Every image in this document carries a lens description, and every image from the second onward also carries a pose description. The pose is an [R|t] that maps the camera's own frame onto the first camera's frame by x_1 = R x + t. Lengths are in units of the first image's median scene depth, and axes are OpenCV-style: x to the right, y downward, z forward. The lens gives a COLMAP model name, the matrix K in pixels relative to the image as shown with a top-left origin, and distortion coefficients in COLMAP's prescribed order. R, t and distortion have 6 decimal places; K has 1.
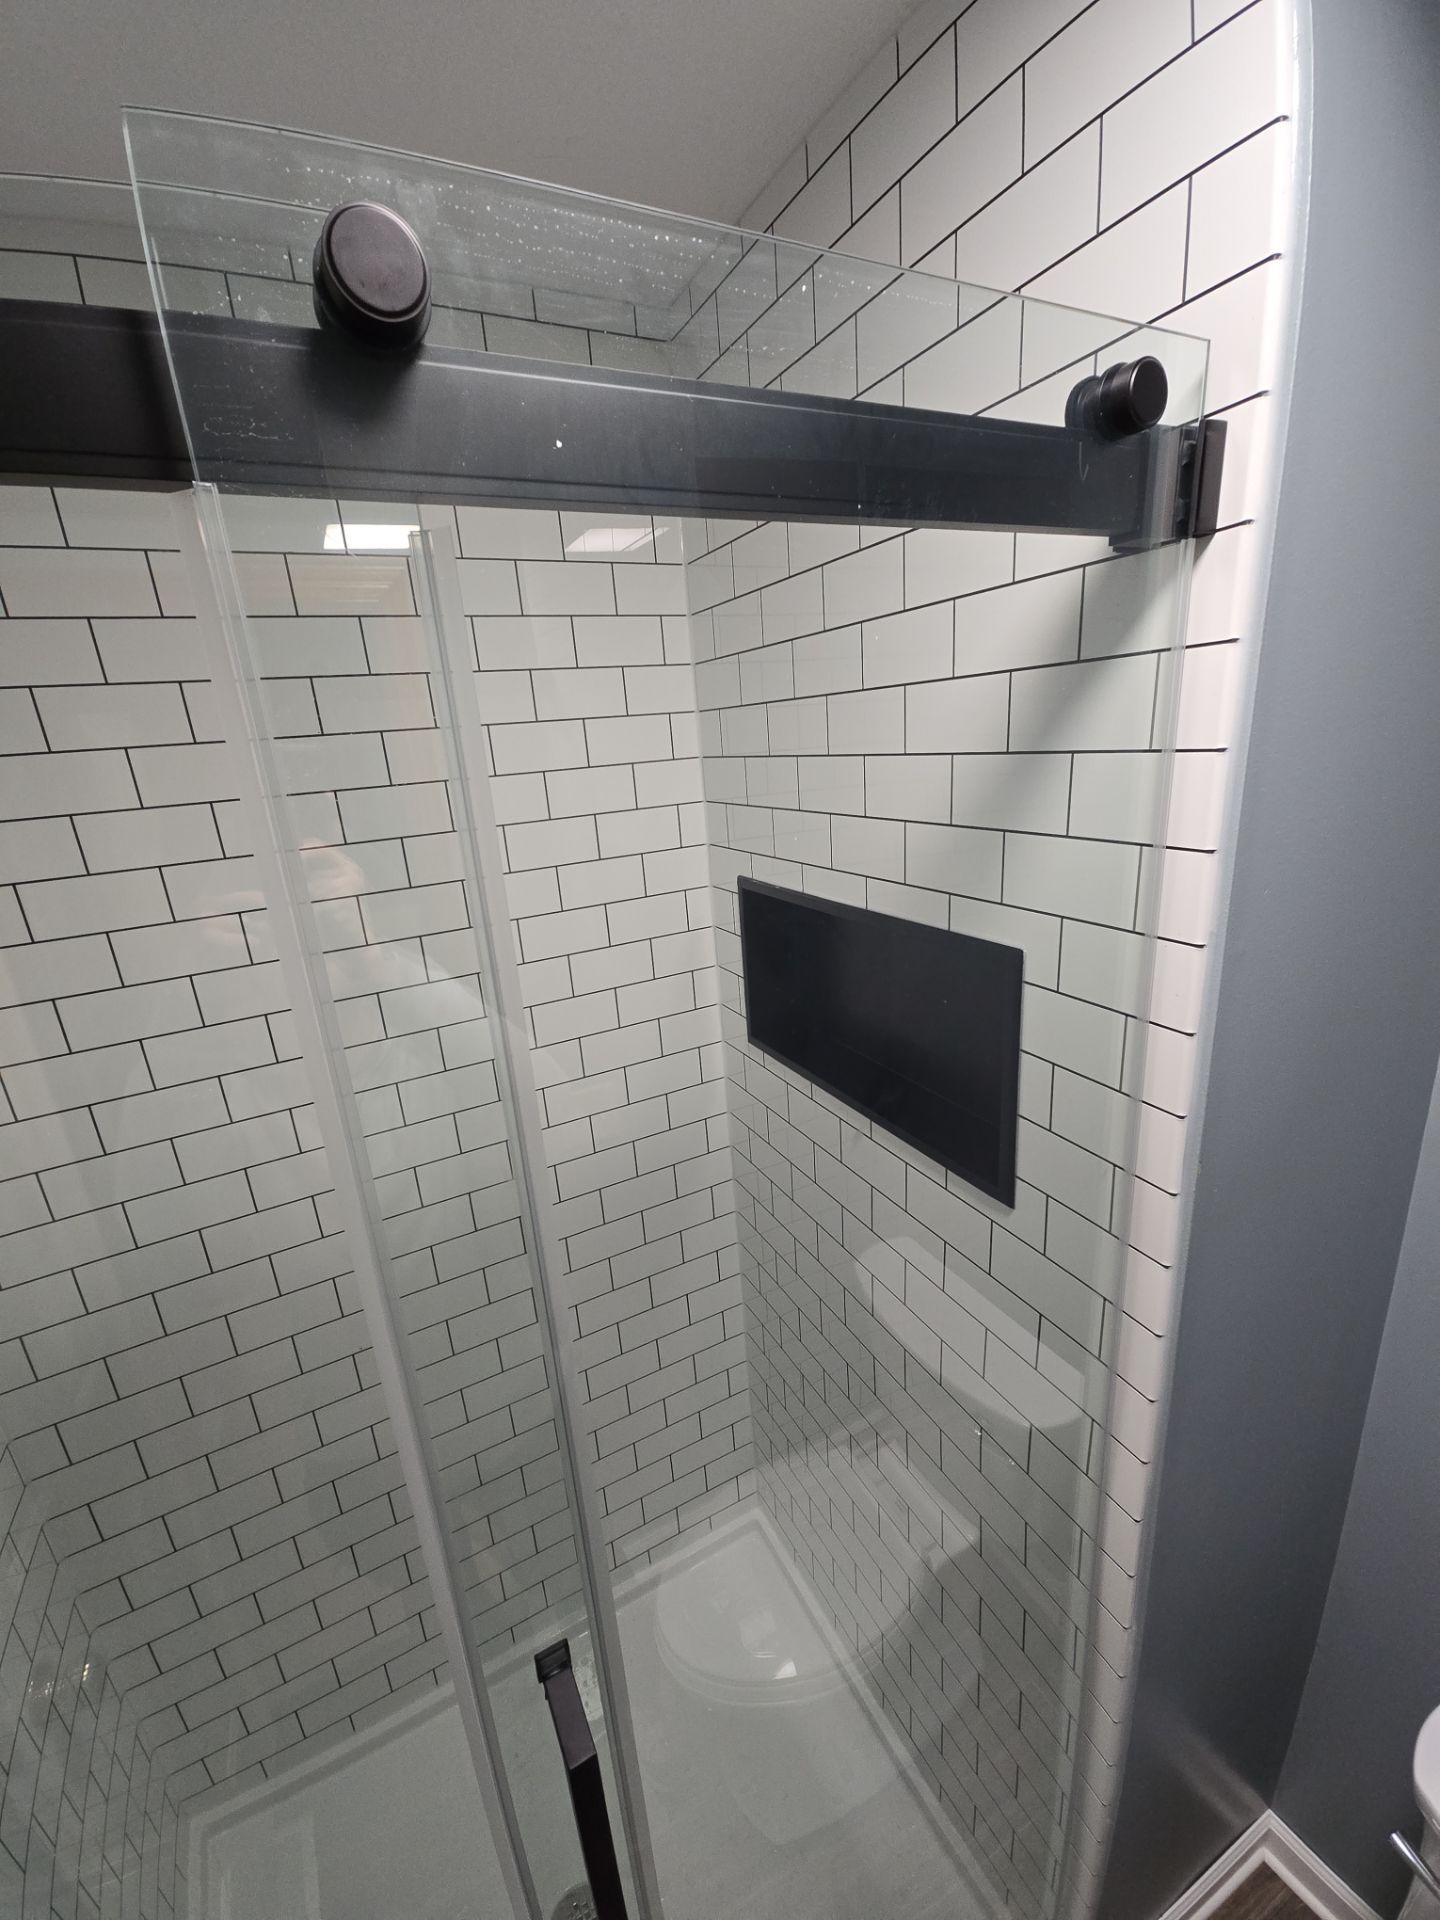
lens RADIAL K [[776.3, 0, 724.9], [0, 776.3, 956.1], [0, 0, 1]] dist [0.009453, -0.005172]
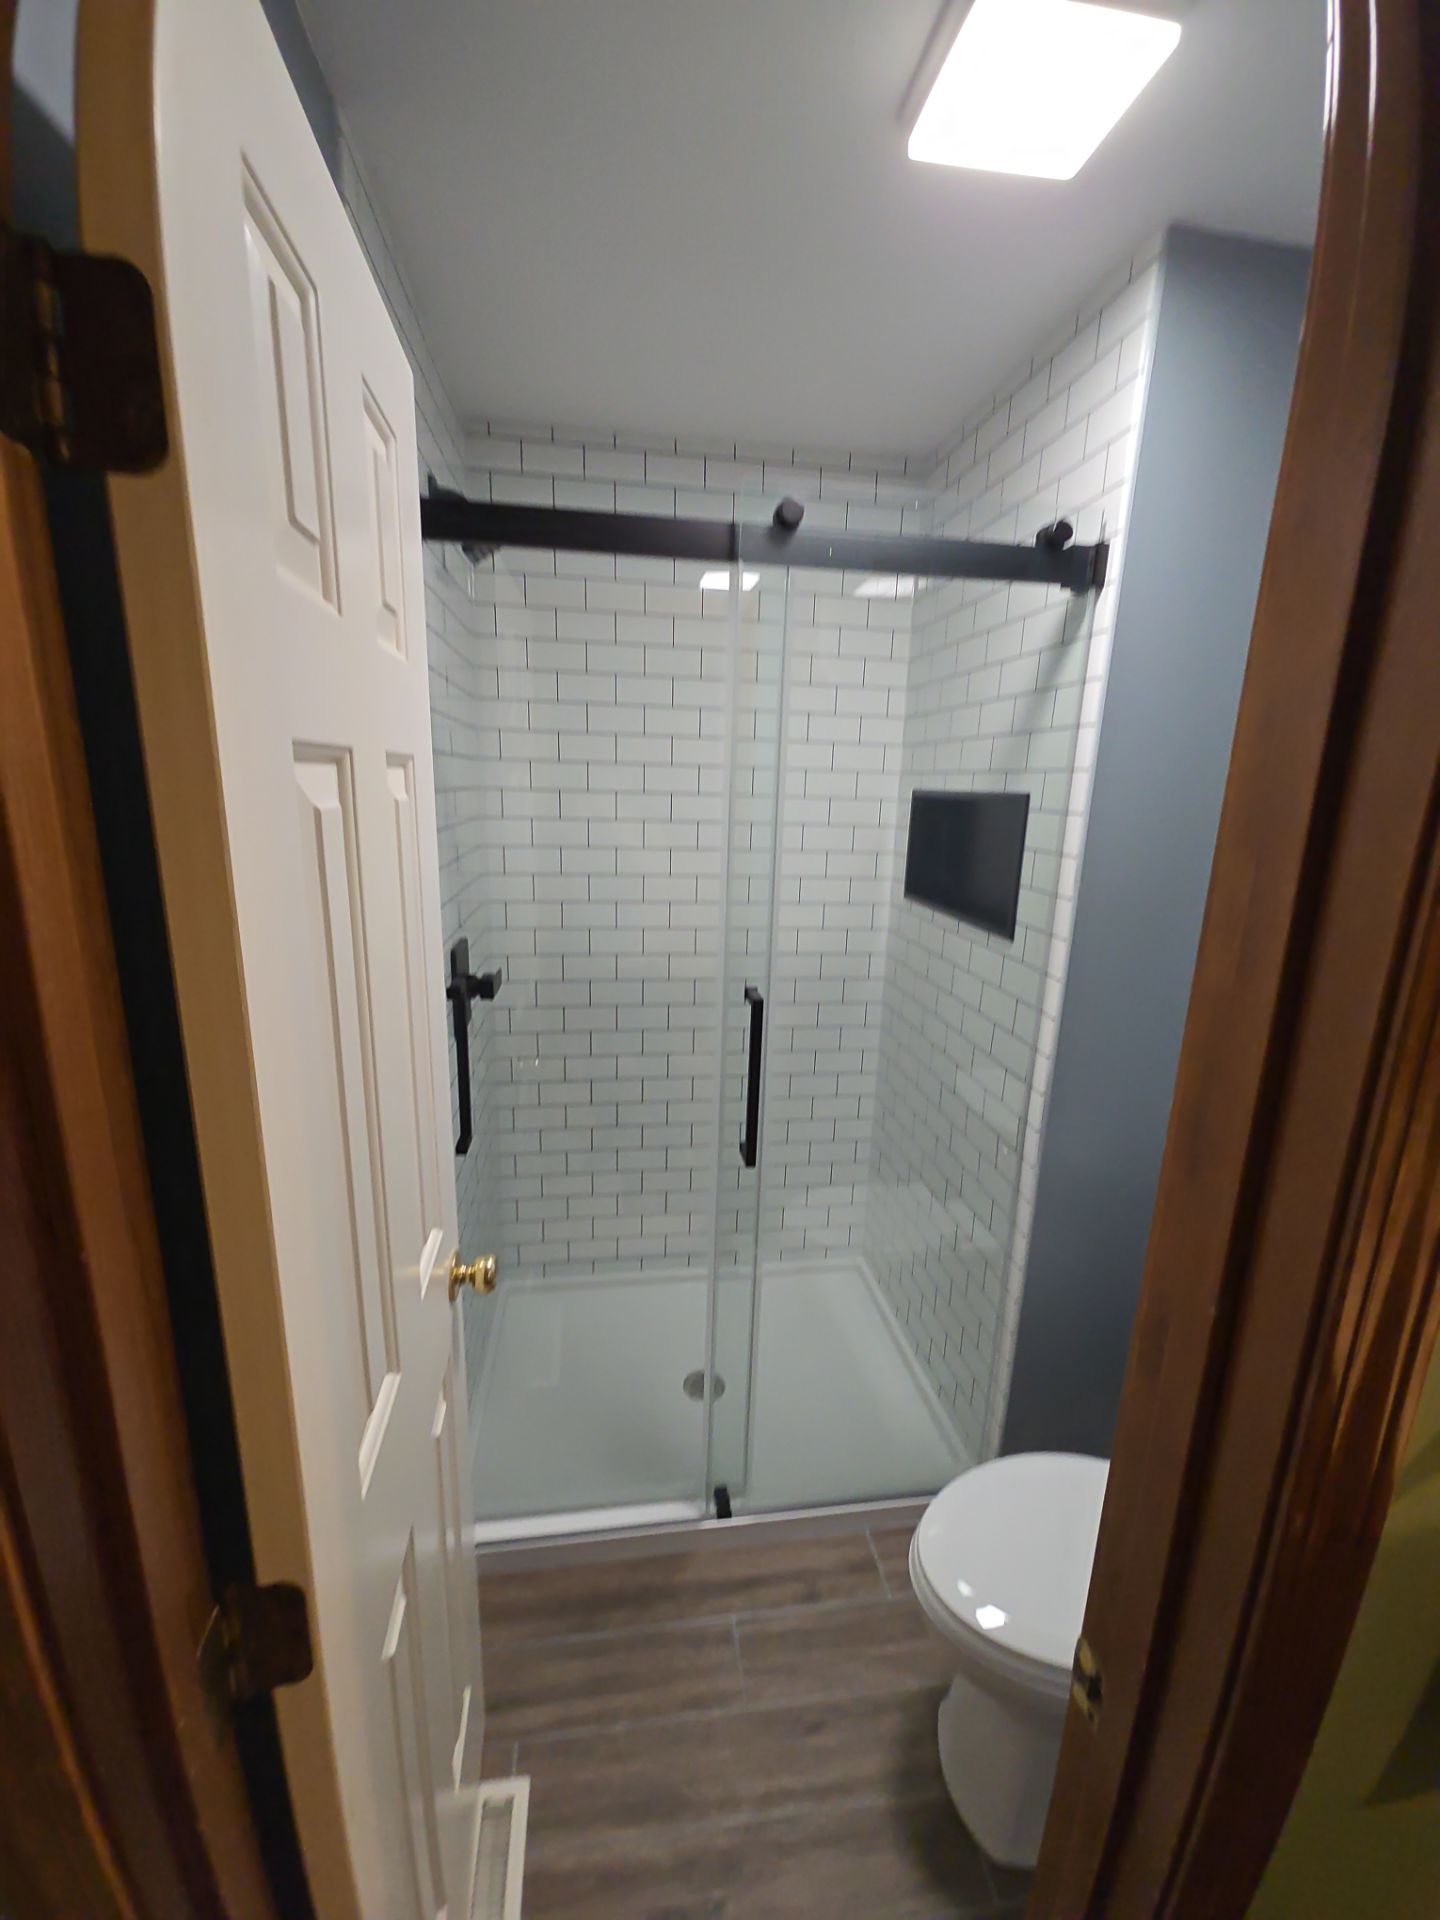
lens RADIAL K [[776.3, 0, 721.1], [0, 776.3, 961.4], [0, 0, 1]] dist [0.009453, -0.005172]
pose [[0.939585, 0.171009, -0.296540, 0.291418], [-0.184813, 0.982591, -0.018937, 0.569830], [0.288139, 0.072597, 0.954833, -1.031388]]
